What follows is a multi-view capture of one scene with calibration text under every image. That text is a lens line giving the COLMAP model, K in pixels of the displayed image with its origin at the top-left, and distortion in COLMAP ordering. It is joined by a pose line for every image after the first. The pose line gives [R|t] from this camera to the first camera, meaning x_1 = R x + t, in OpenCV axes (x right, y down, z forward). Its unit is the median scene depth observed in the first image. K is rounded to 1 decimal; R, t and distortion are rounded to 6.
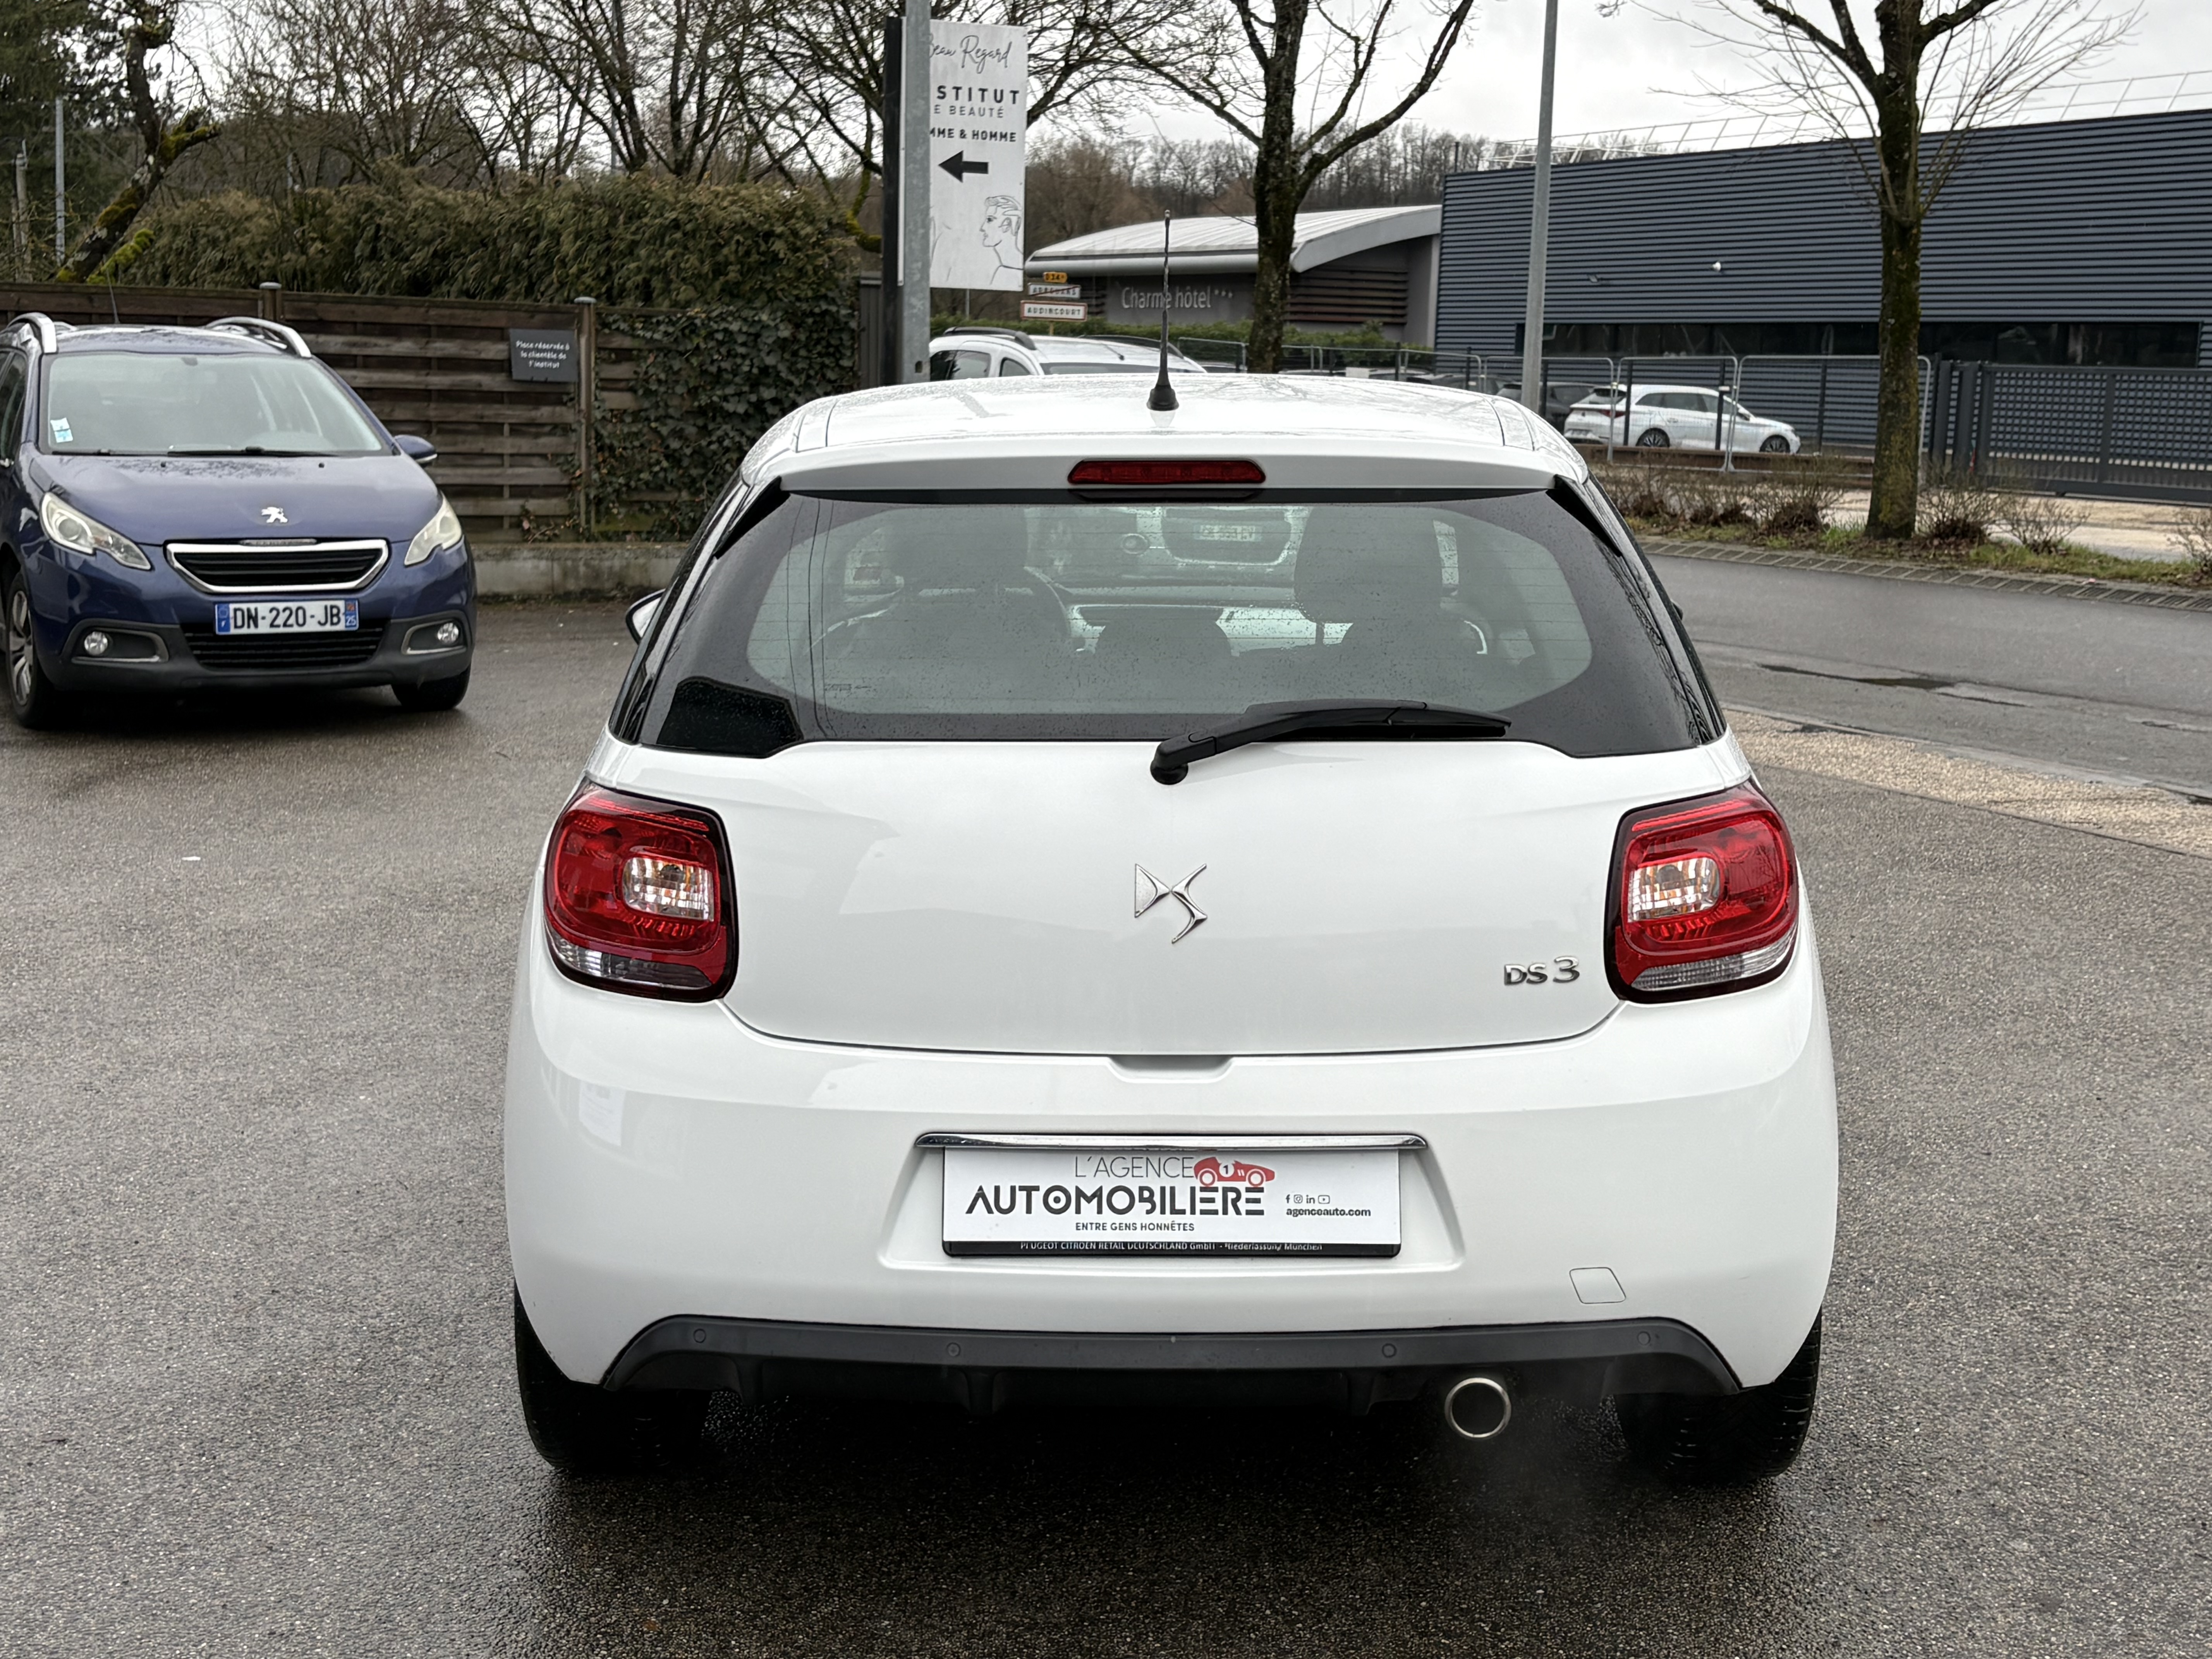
lens RADIAL K [[2822.6, 0, 1106.0], [0, 2822.6, 829.5], [0, 0, 1]] dist [0.156472, -0.511796]
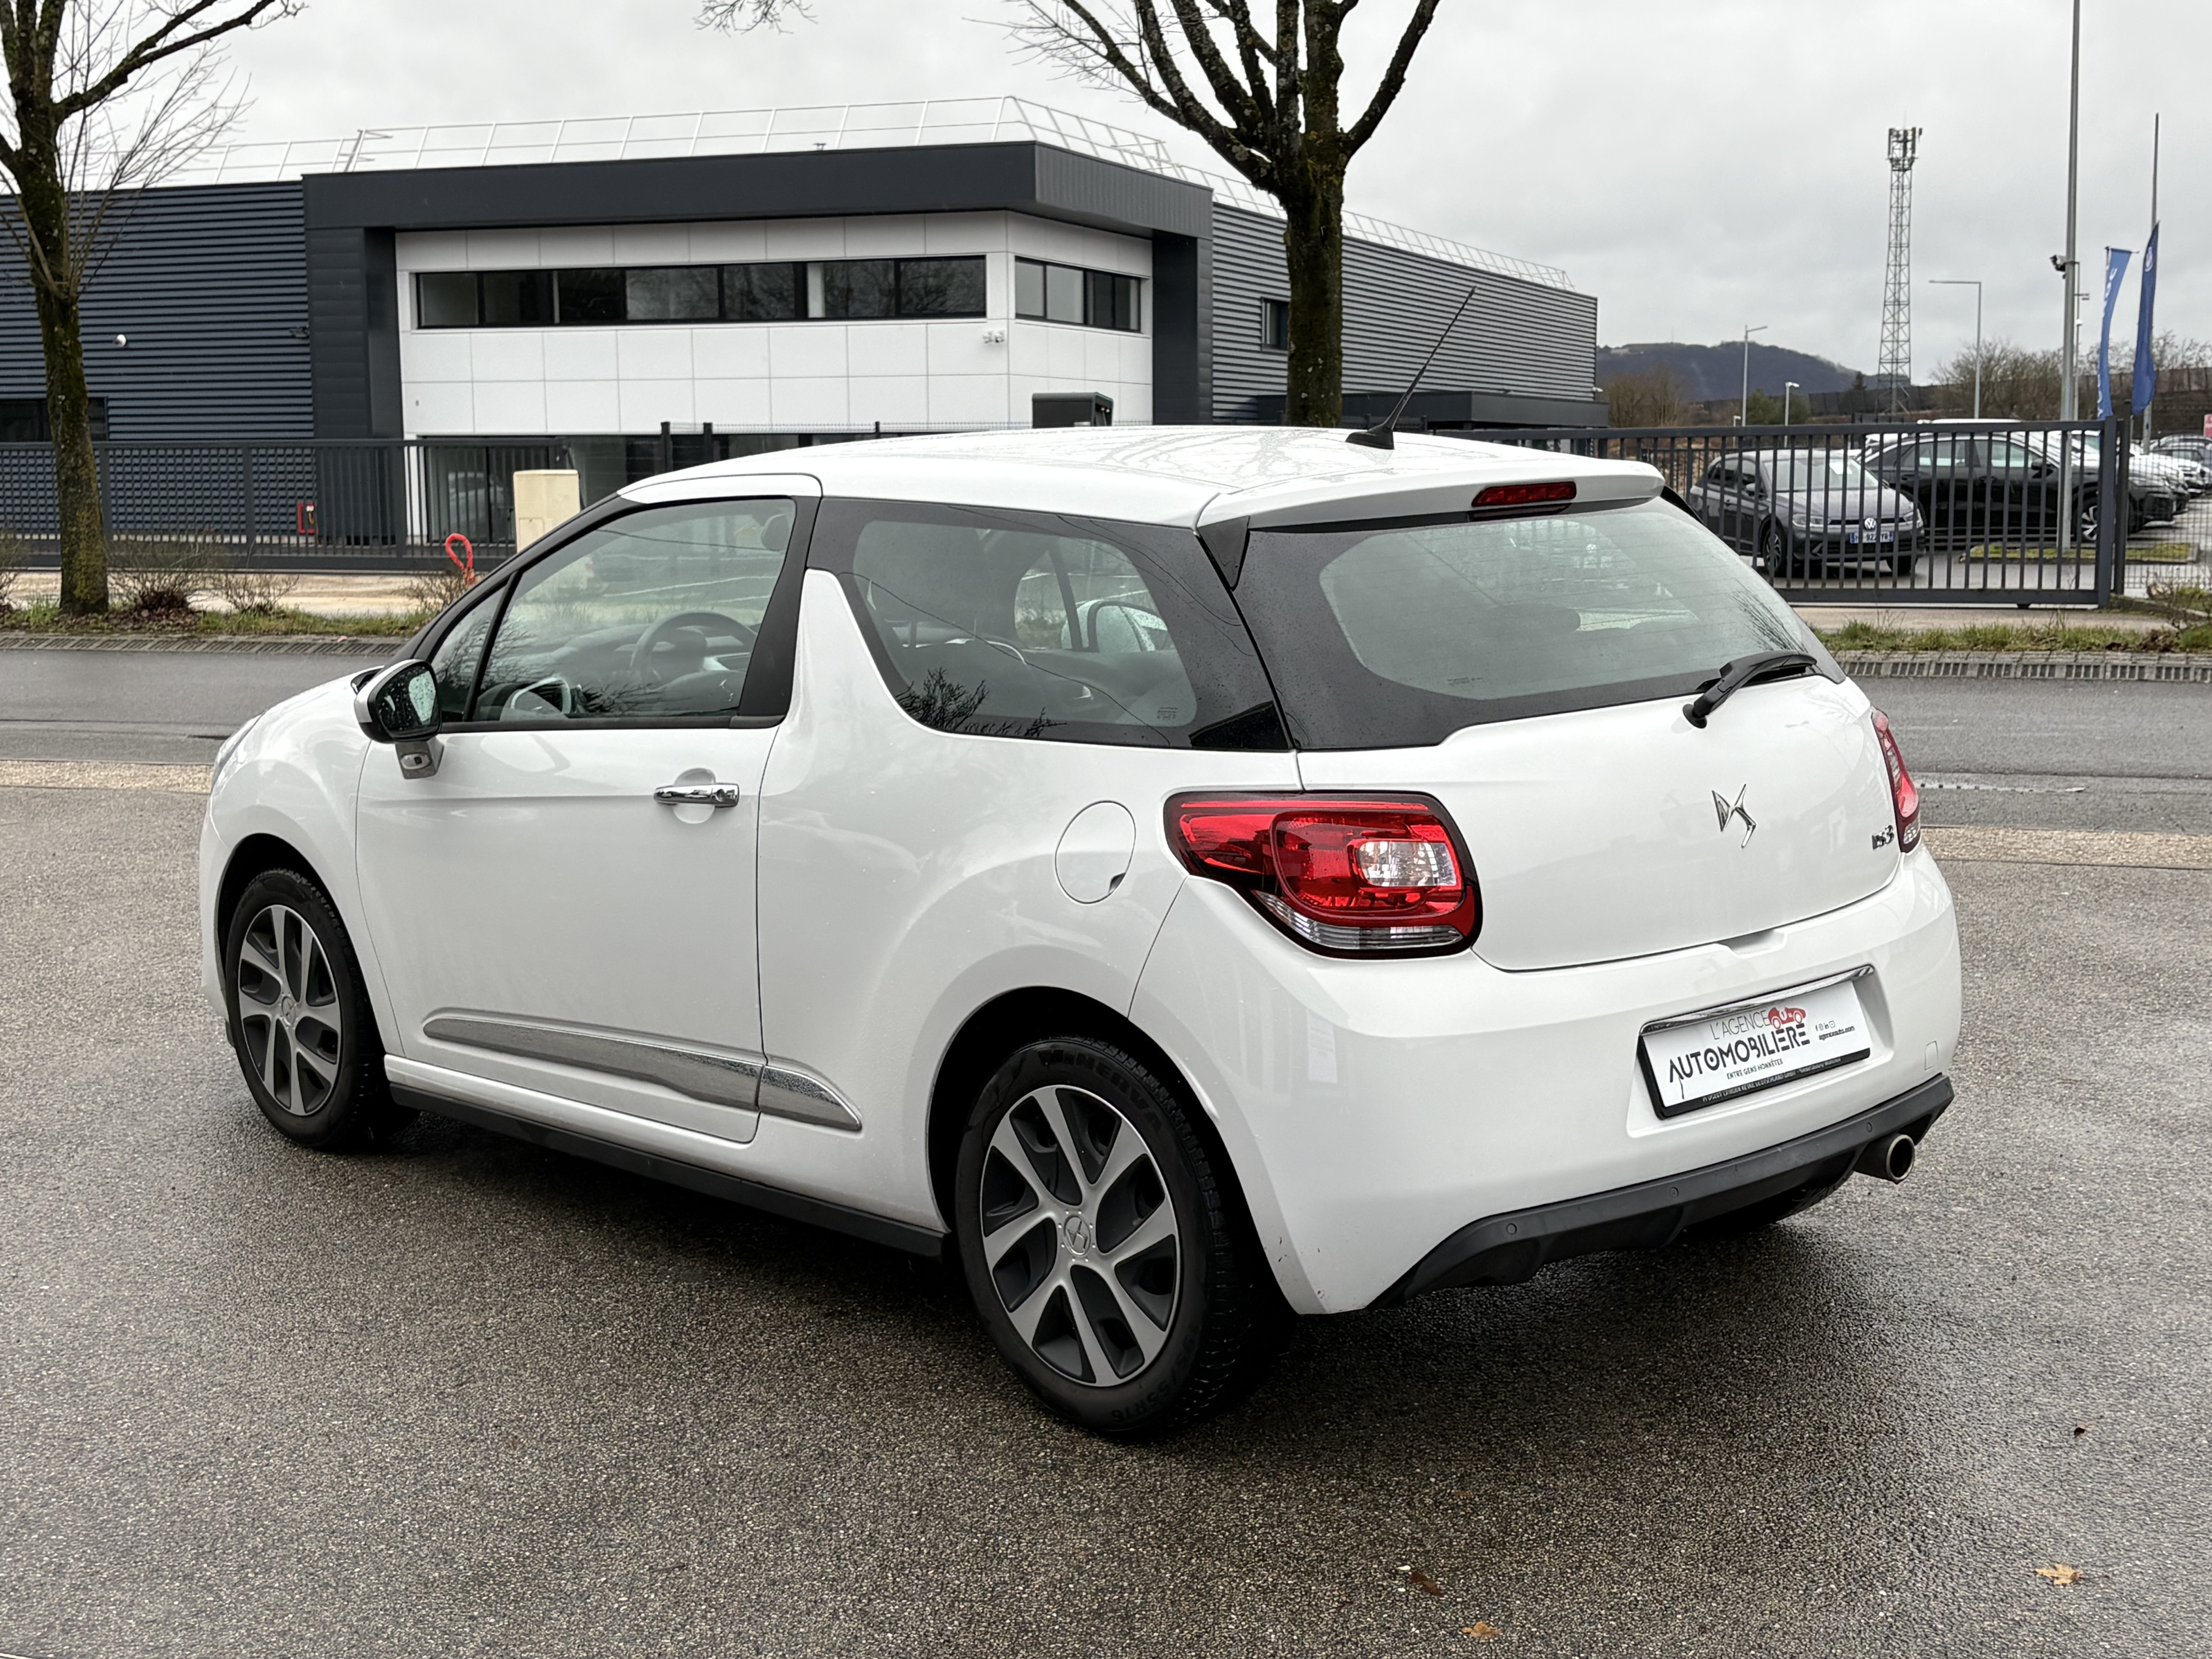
lens RADIAL K [[2822.6, 0, 1106.0], [0, 2822.6, 829.5], [0, 0, 1]] dist [0.156472, -0.511796]
pose [[0.734983, -0.118492, 0.667652, -0.197517], [0.136154, 0.990350, 0.025878, -0.007696], [-0.664275, 0.071884, 0.744023, 0.042103]]
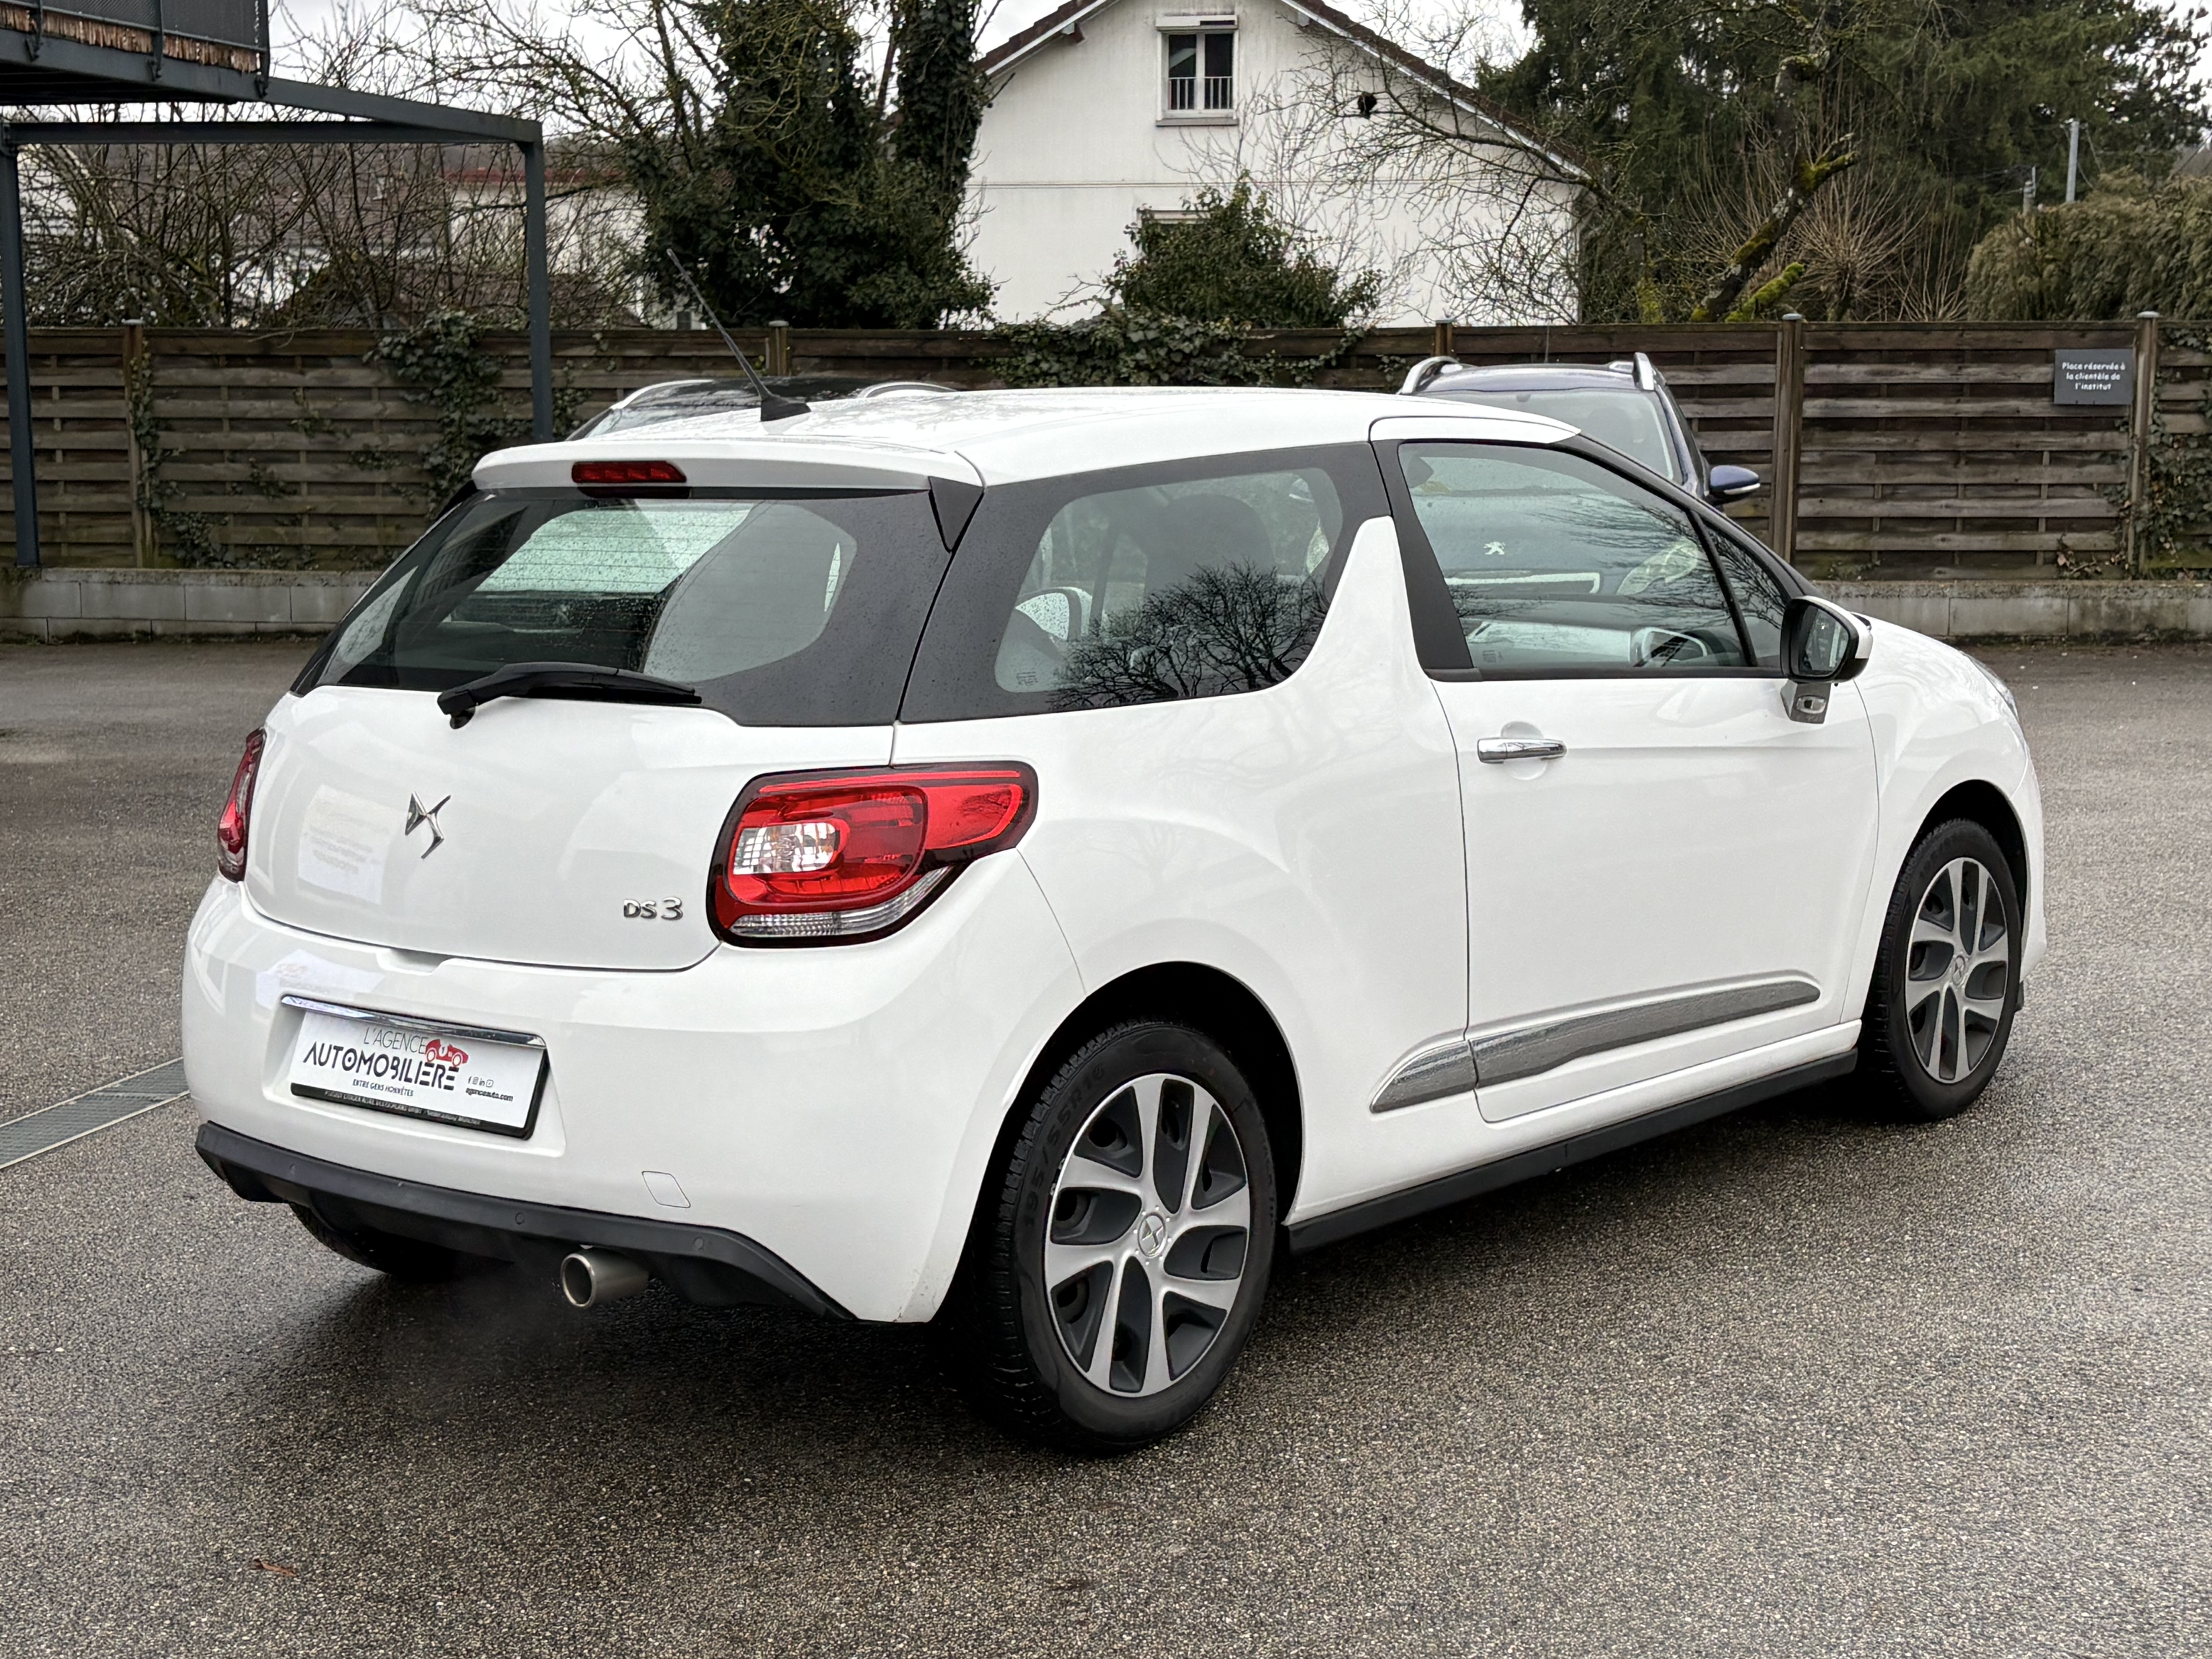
lens RADIAL K [[3072.4, 0, 1106.0], [0, 3072.4, 829.5], [0, 0, 1]] dist [0.174349, -0.606225]
pose [[0.770879, 0.064797, -0.633678, 0.203314], [-0.079919, 0.996790, 0.004705, -0.000335], [0.631949, 0.047015, 0.773583, 0.029679]]
